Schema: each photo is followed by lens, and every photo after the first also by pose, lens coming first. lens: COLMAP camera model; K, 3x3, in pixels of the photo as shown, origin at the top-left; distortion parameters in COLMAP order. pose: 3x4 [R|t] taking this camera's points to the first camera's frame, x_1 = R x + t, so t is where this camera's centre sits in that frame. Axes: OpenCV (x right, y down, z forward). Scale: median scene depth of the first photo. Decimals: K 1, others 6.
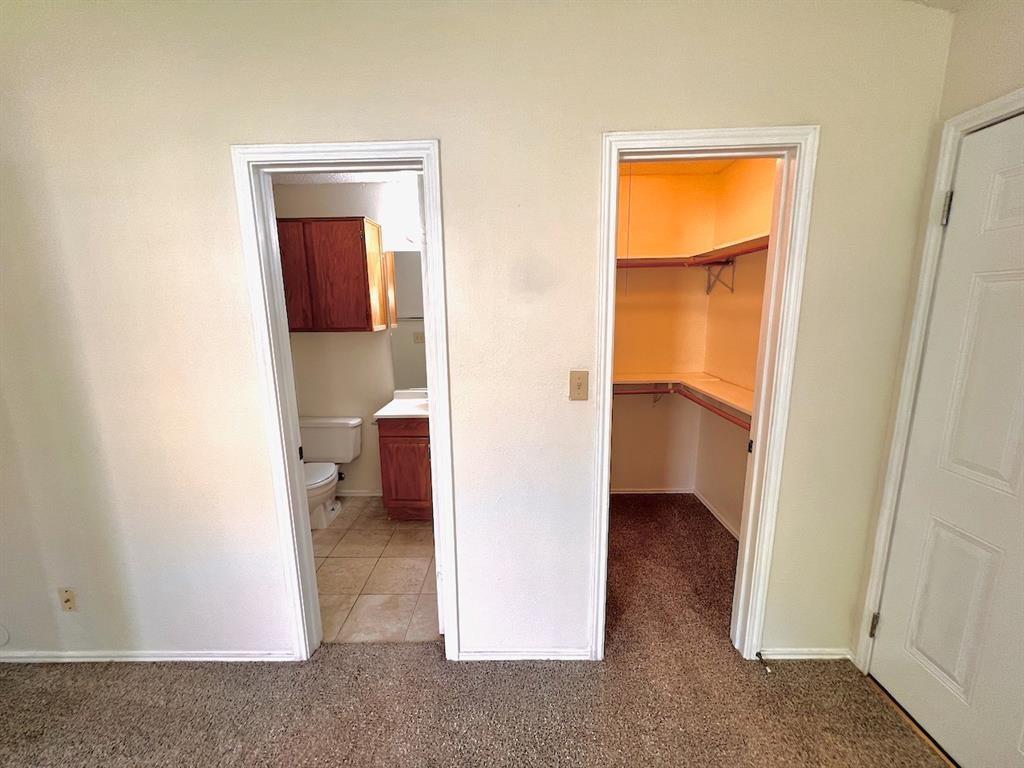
lens RADIAL K [[411.0, 0, 512.0], [0, 411.0, 384.0], [0, 0, 1]] dist [0.001060, 0.000207]
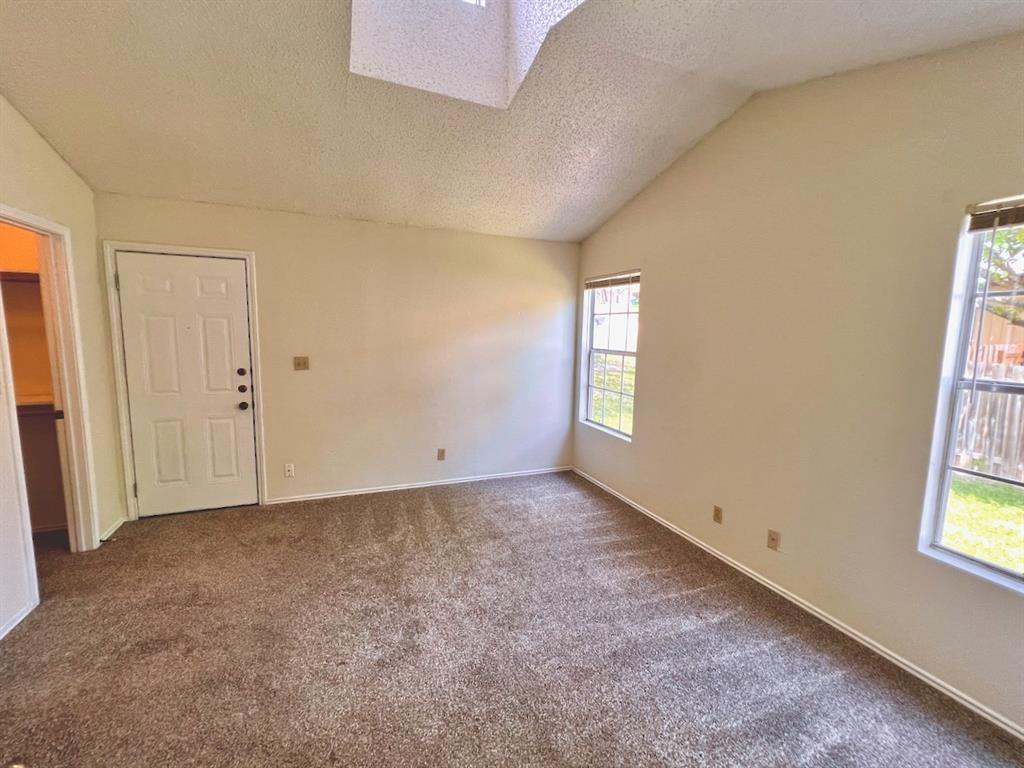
lens RADIAL K [[431.3, 0, 512.0], [0, 431.3, 384.0], [0, 0, 1]] dist [0.000336, 0.000090]
pose [[-0.399681, -0.102897, 0.910861, -1.461001], [0.158942, 0.970849, 0.179416, 0.020433], [-0.902769, 0.216483, -0.371675, 0.051711]]
